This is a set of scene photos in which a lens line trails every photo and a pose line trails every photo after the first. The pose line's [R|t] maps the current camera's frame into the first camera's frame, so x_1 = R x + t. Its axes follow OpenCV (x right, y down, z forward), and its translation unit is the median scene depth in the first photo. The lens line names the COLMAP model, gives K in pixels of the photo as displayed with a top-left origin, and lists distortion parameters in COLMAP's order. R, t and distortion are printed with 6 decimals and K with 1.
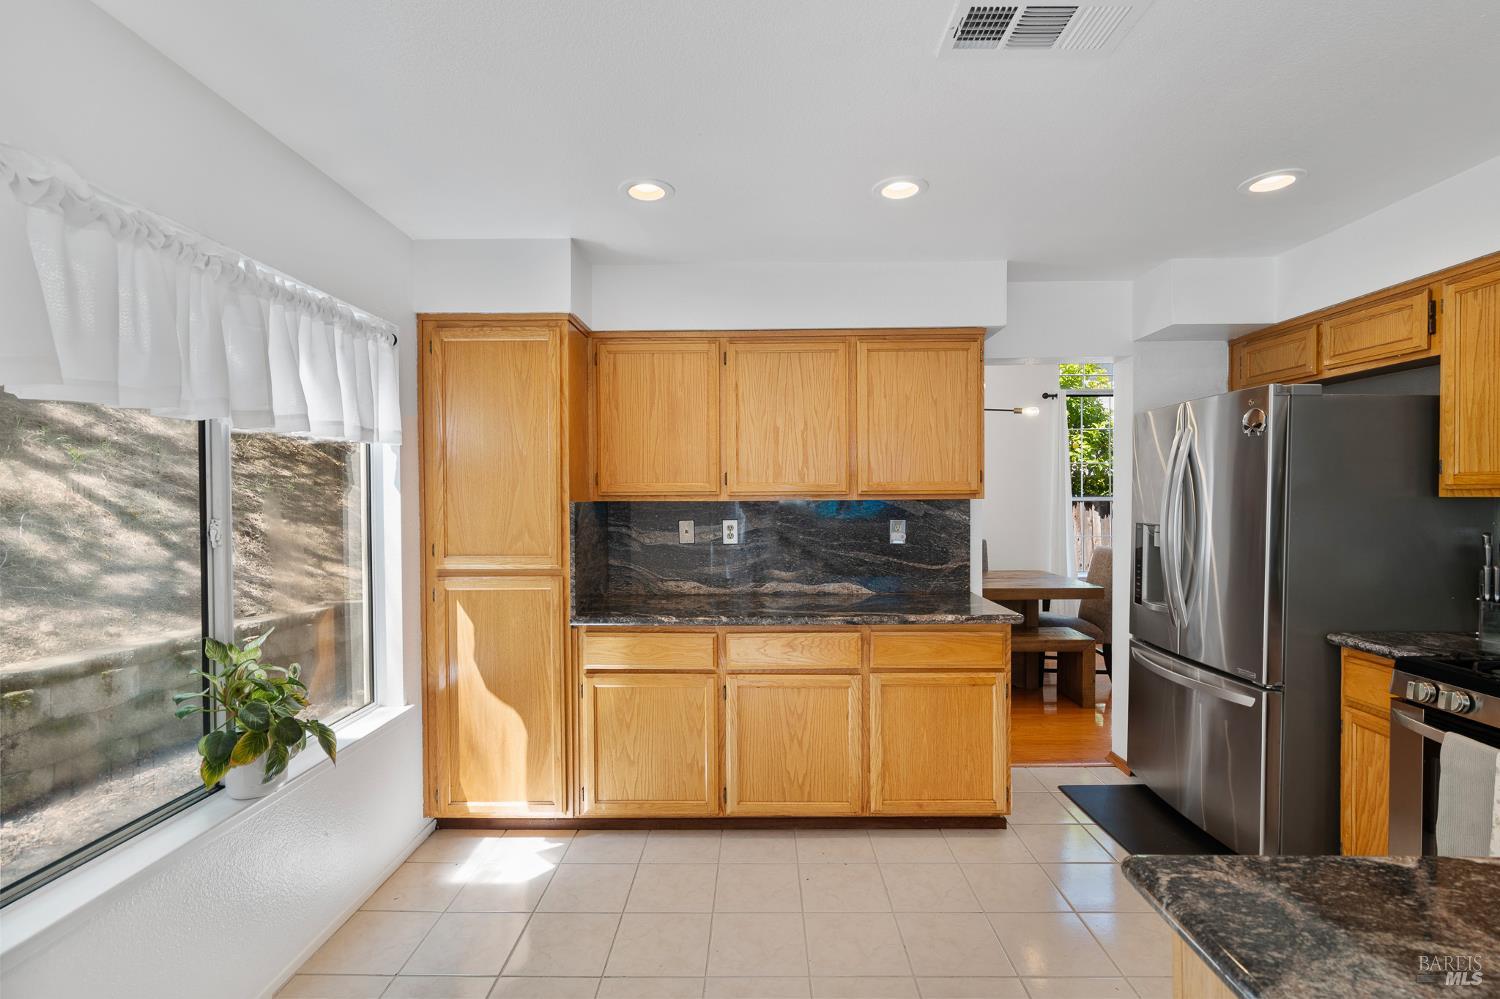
lens RADIAL K [[681.9, 0, 746.3], [0, 681.9, 505.3], [0, 0, 1]] dist [-0.003984, 0.002199]
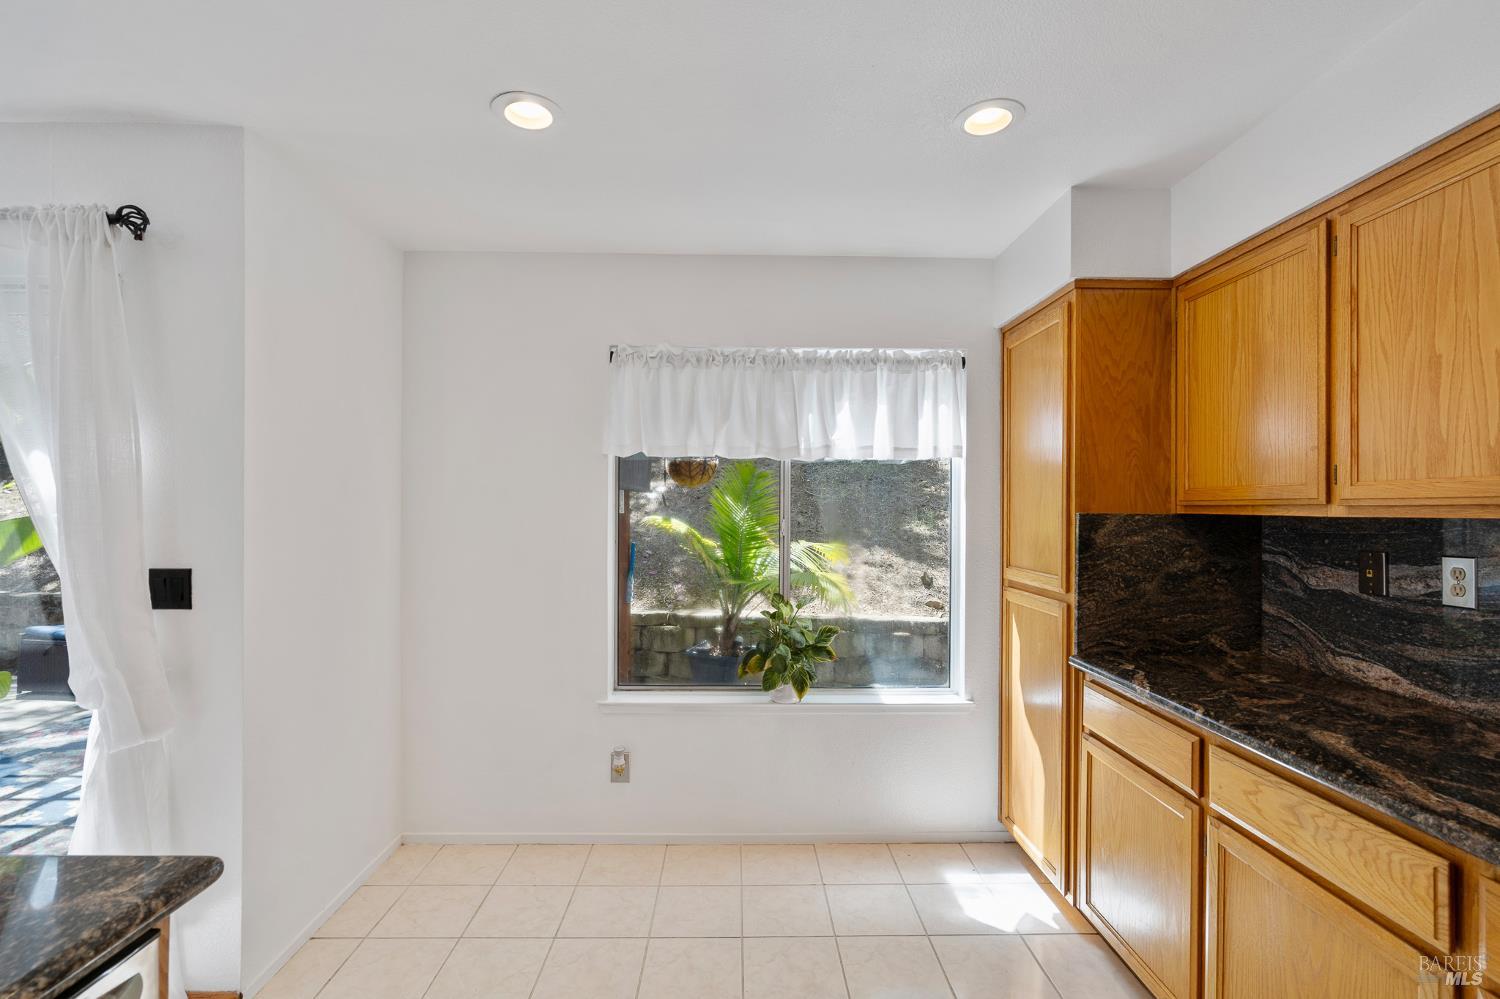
lens RADIAL K [[681.9, 0, 746.9], [0, 681.9, 513.6], [0, 0, 1]] dist [-0.003984, 0.002199]
pose [[0.034293, 0.013303, -0.999323, 0.484466], [-0.019733, 0.999725, 0.012631, -0.006157], [0.999217, 0.019287, 0.034546, 0.530236]]
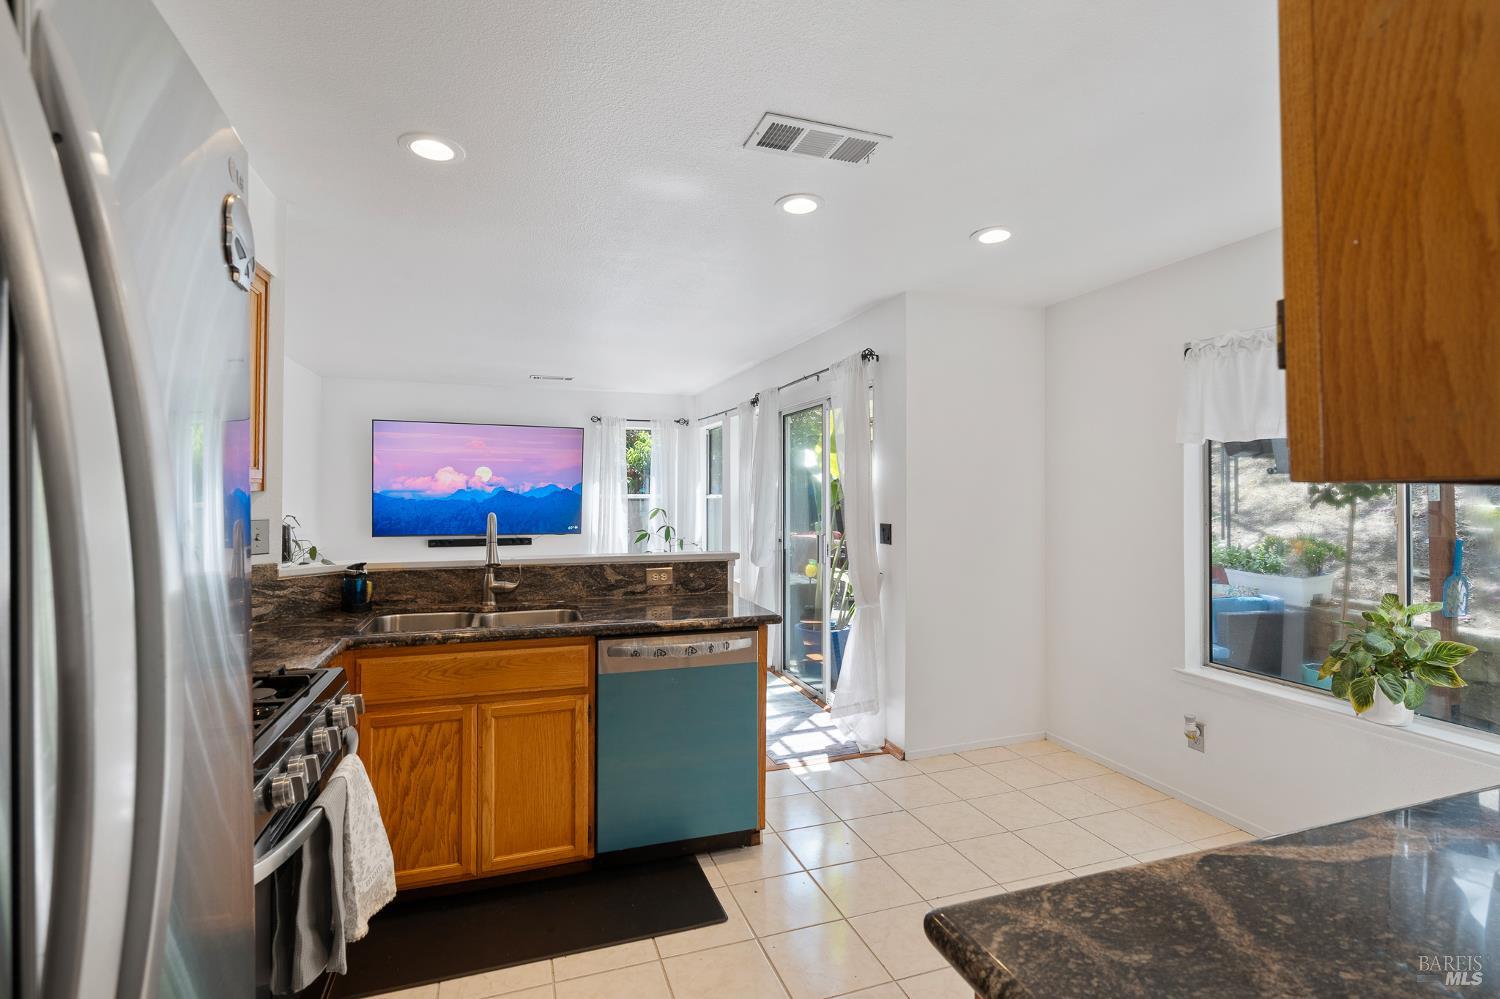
lens RADIAL K [[681.9, 0, 750.9], [0, 681.9, 495.6], [0, 0, 1]] dist [-0.003984, 0.002199]
pose [[-0.934729, 0.002026, -0.355355, 0.513034], [-0.004147, 0.999853, 0.016609, -0.007704], [0.355337, 0.016998, -0.934584, 1.097159]]
